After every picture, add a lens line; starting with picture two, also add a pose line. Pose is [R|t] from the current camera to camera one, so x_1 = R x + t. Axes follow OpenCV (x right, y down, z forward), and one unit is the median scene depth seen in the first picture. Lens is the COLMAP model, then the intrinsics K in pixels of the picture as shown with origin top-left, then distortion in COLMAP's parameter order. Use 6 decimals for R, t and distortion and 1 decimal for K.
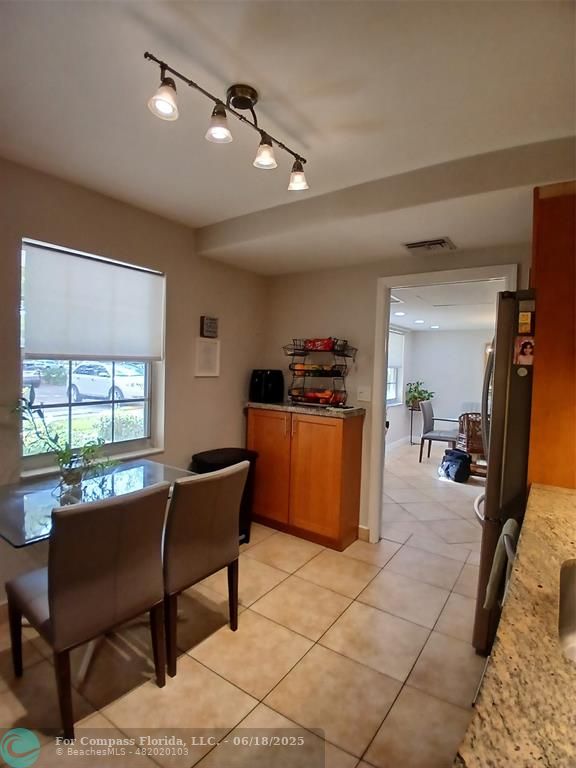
lens RADIAL K [[381.3, 0, 283.4], [0, 381.3, 377.2], [0, 0, 1]] dist [-0.013478, -0.034042]
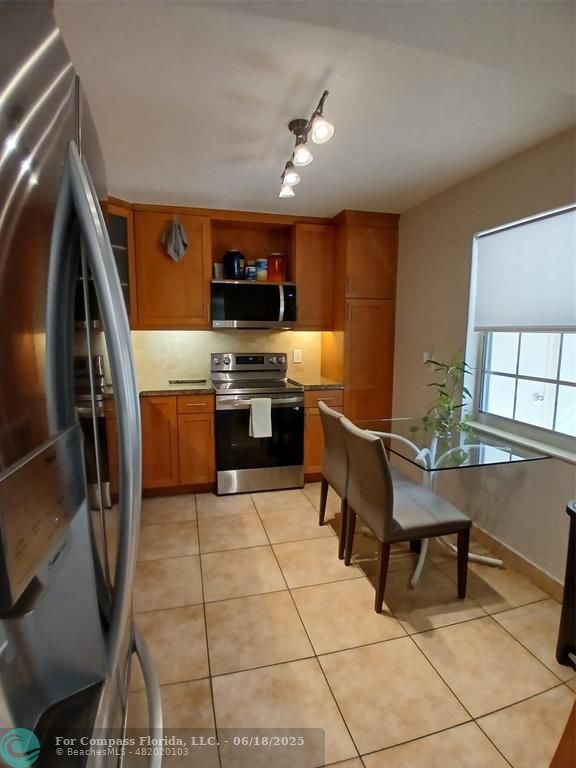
lens RADIAL K [[381.3, 0, 278.1], [0, 381.3, 382.1], [0, 0, 1]] dist [-0.013478, -0.034042]
pose [[-0.652905, 0.071986, -0.754011, 0.770450], [-0.047704, 0.989589, 0.135785, -0.024403], [0.755936, 0.124624, -0.642674, 1.457216]]
